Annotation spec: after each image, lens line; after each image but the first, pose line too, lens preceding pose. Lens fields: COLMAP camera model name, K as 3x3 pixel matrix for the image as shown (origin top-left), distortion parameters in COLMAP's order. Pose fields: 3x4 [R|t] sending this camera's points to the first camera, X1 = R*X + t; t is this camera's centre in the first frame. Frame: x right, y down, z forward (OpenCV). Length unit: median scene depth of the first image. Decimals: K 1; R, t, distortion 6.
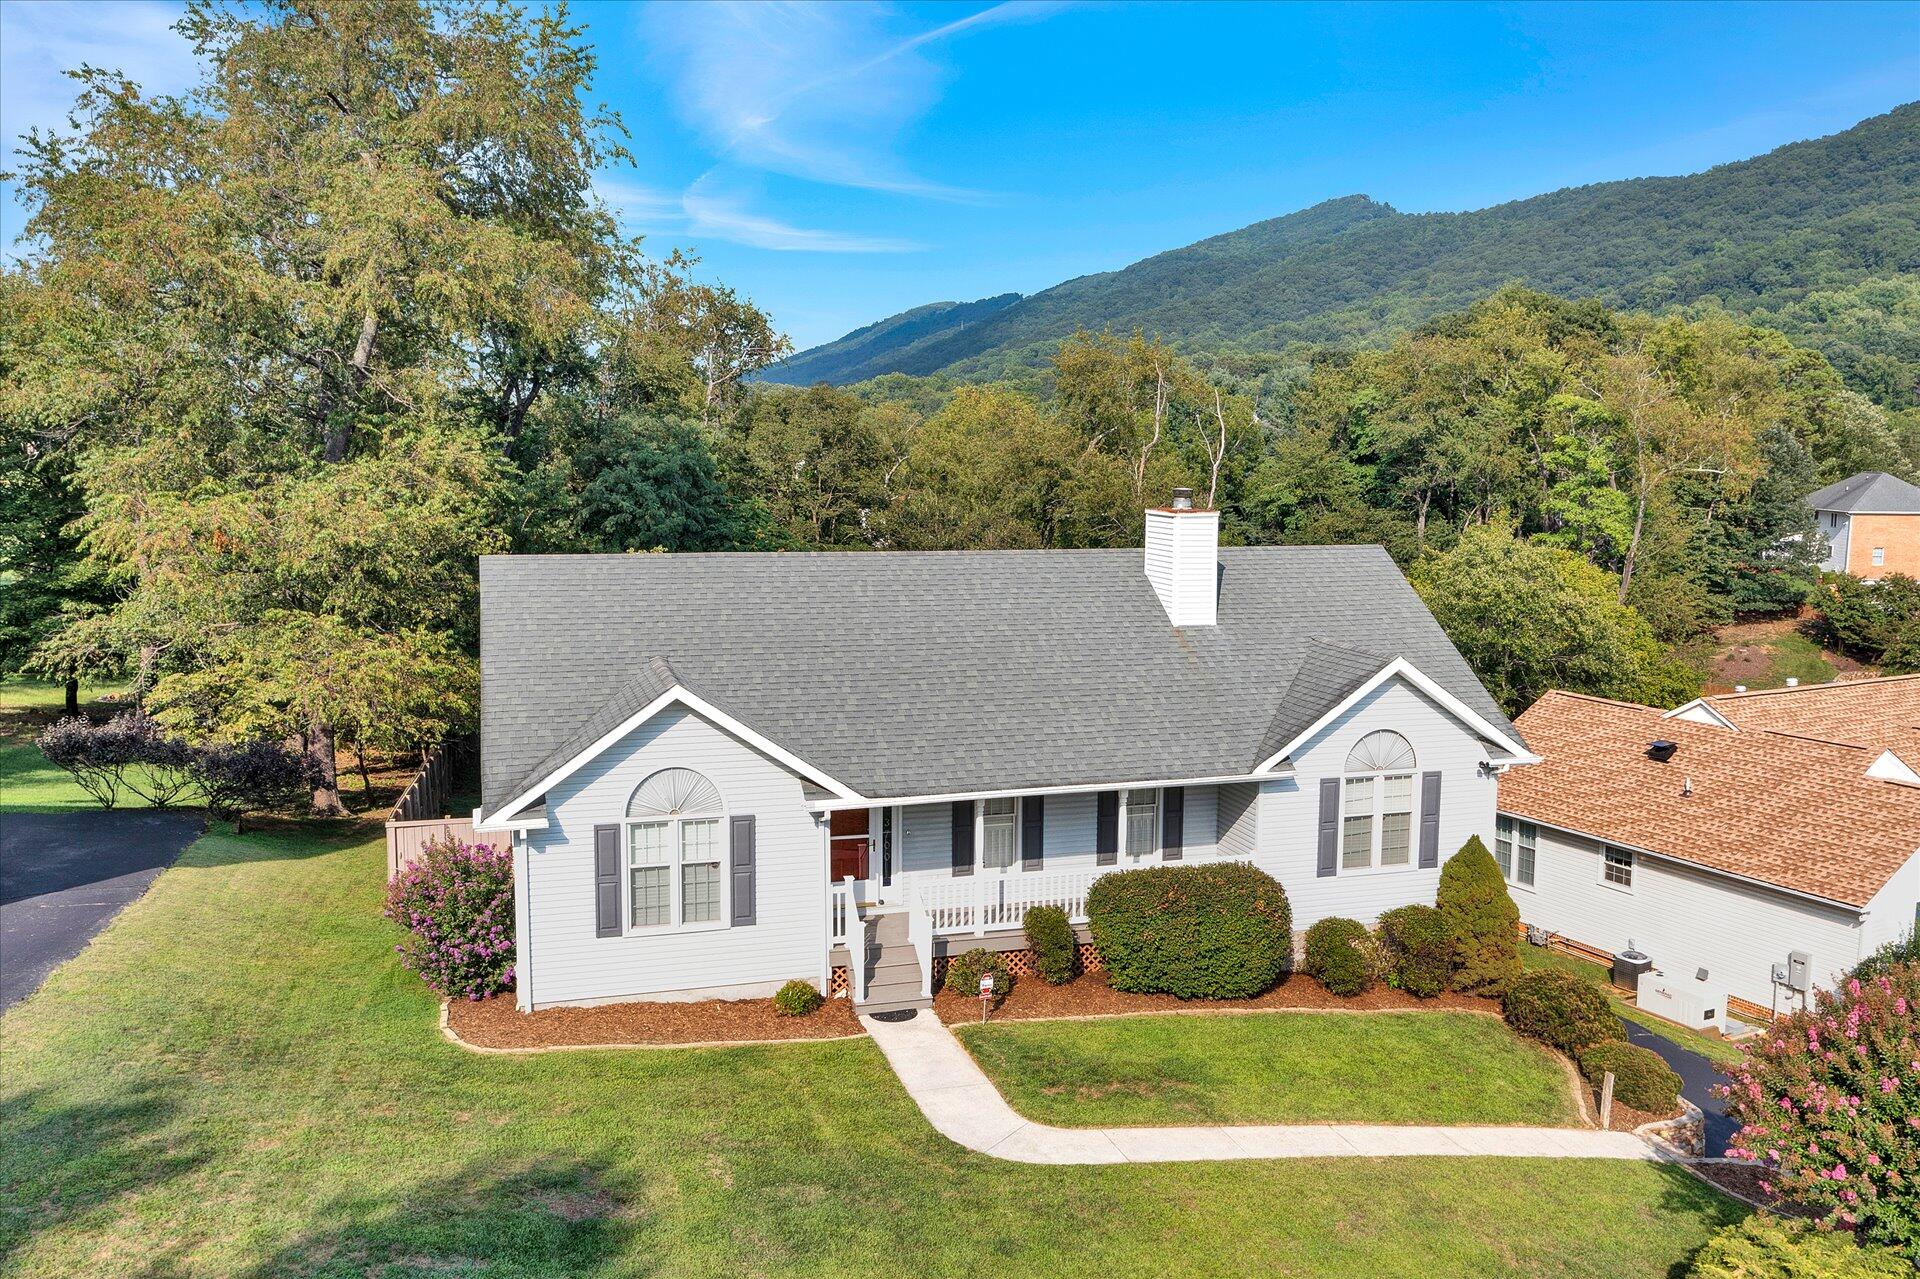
lens RADIAL K [[1531.2, 0, 950.8], [0, 1531.2, 636.9], [0, 0, 1]] dist [0.000139, -0.007221]
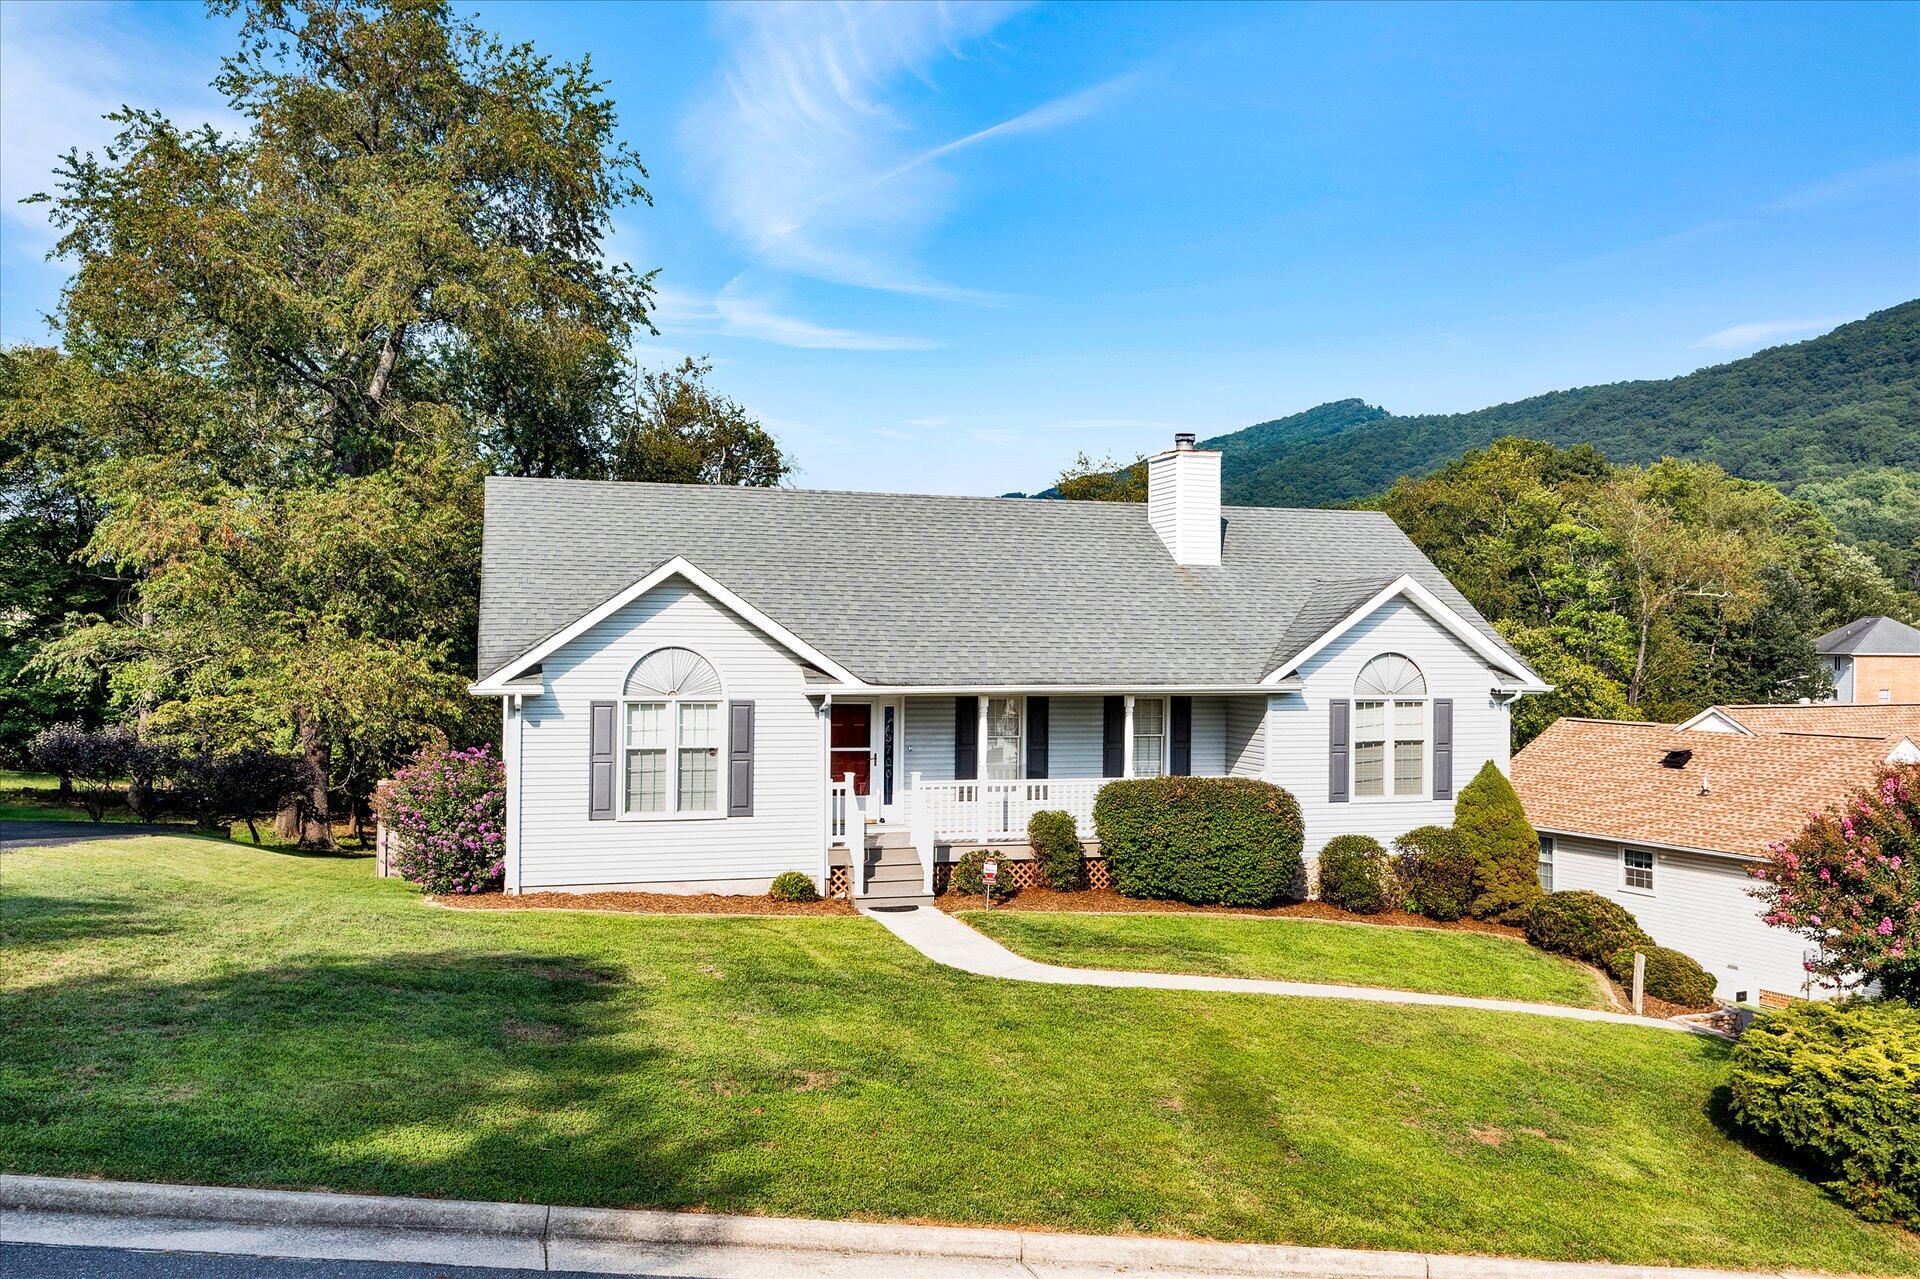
lens RADIAL K [[1531.2, 0, 950.7], [0, 1531.2, 639.4], [0, 0, 1]] dist [0.000139, -0.007221]
pose [[0.999992, 0.002759, -0.002984, 0.000730], [-0.003116, 0.991868, -0.127236, 0.177738], [0.002609, 0.127244, 0.991868, 0.018680]]
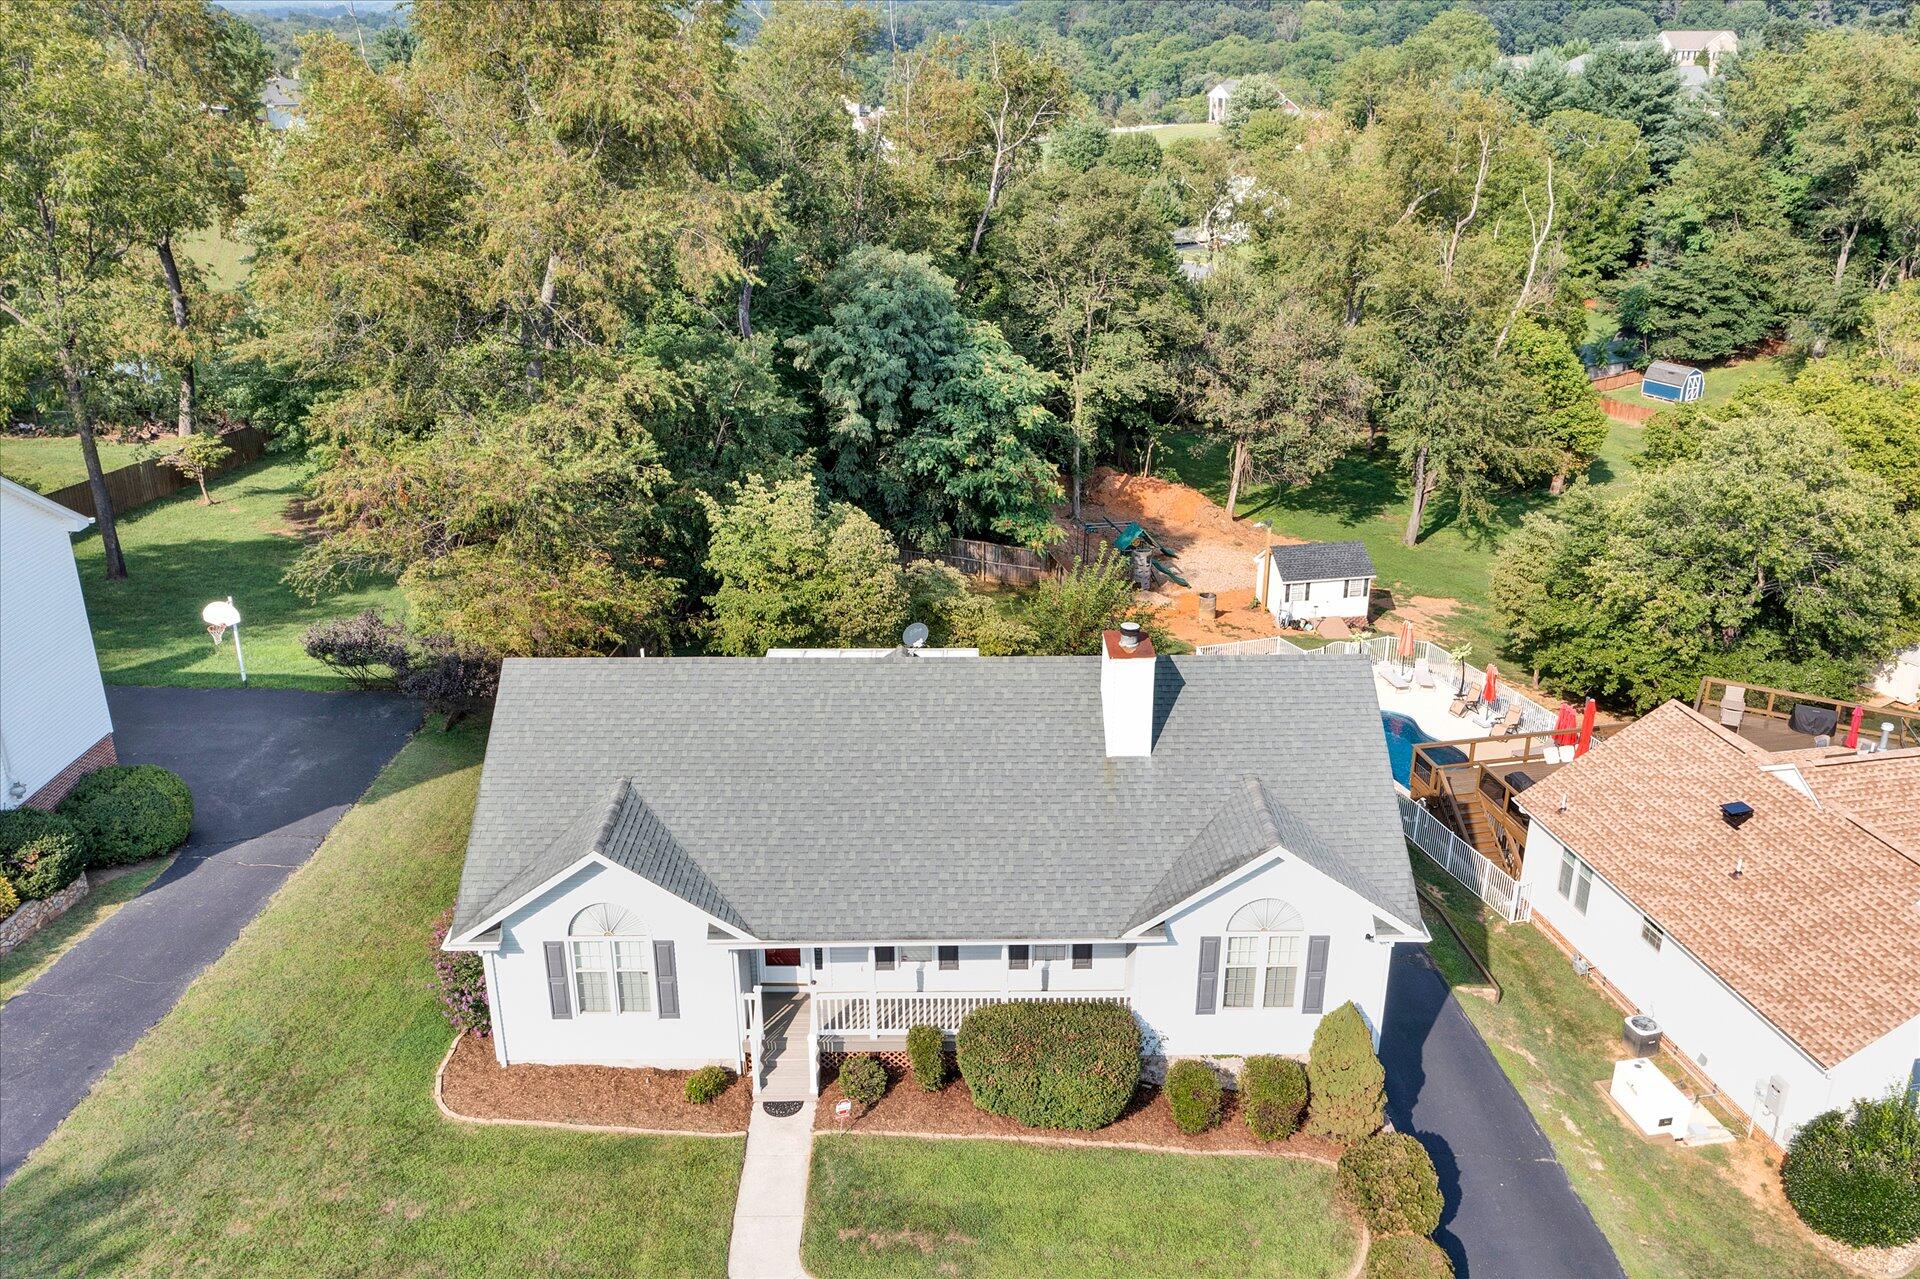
lens RADIAL K [[1531.2, 0, 951.5], [0, 1531.2, 639.0], [0, 0, 1]] dist [0.000139, -0.007221]
pose [[0.960034, 0.096783, -0.262617, 0.331109], [-0.025705, 0.964833, 0.261603, -0.382097], [0.278701, -0.244398, 0.928760, -0.000759]]
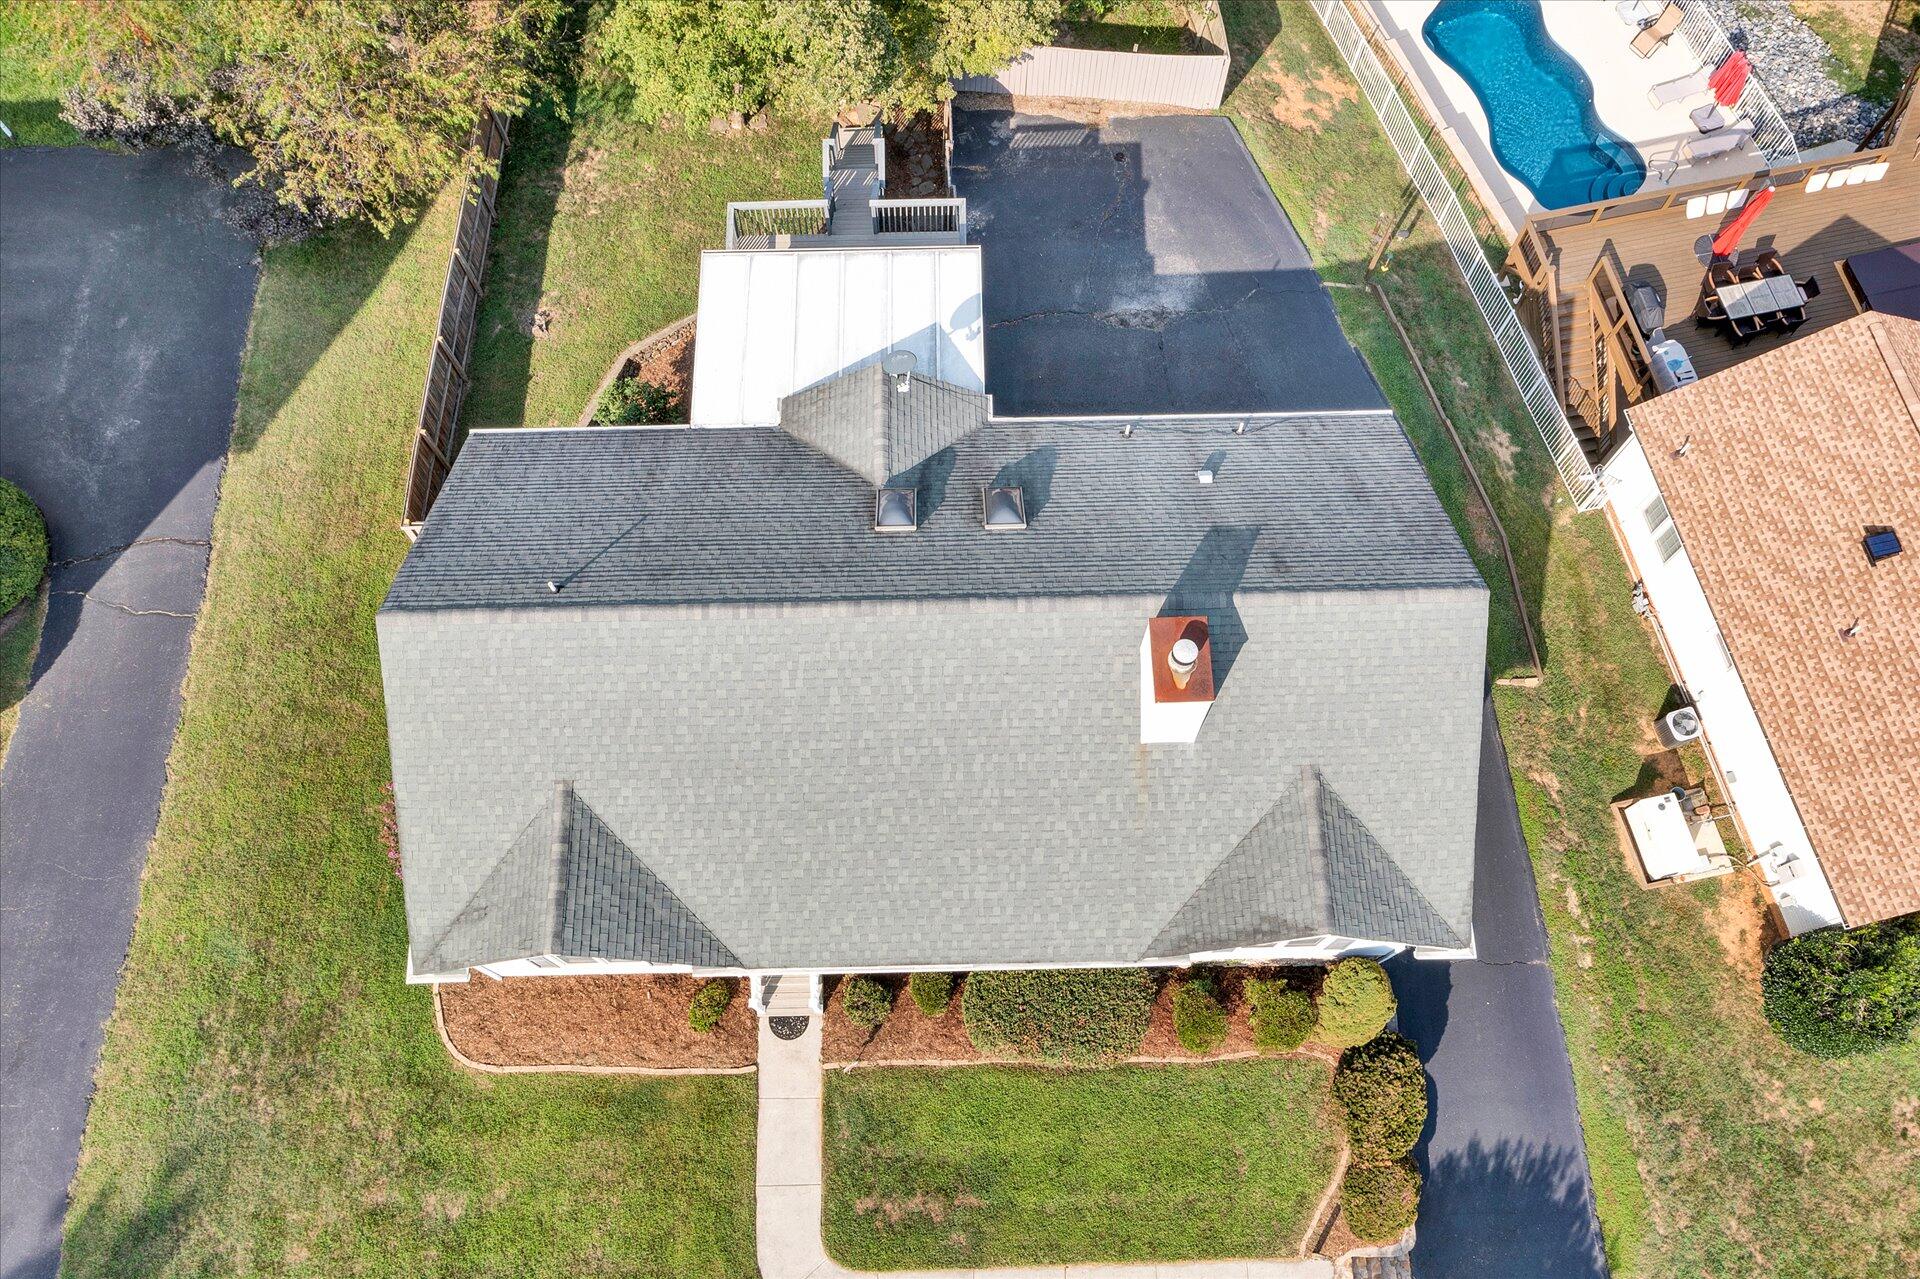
lens RADIAL K [[1531.2, 0, 951.4], [0, 1531.2, 645.5], [0, 0, 1]] dist [0.000139, -0.007221]
pose [[0.964649, 0.242395, -0.103427, 0.124301], [-0.021397, 0.463198, 0.885996, -0.858683], [0.262668, -0.852462, 0.452010, 0.653400]]
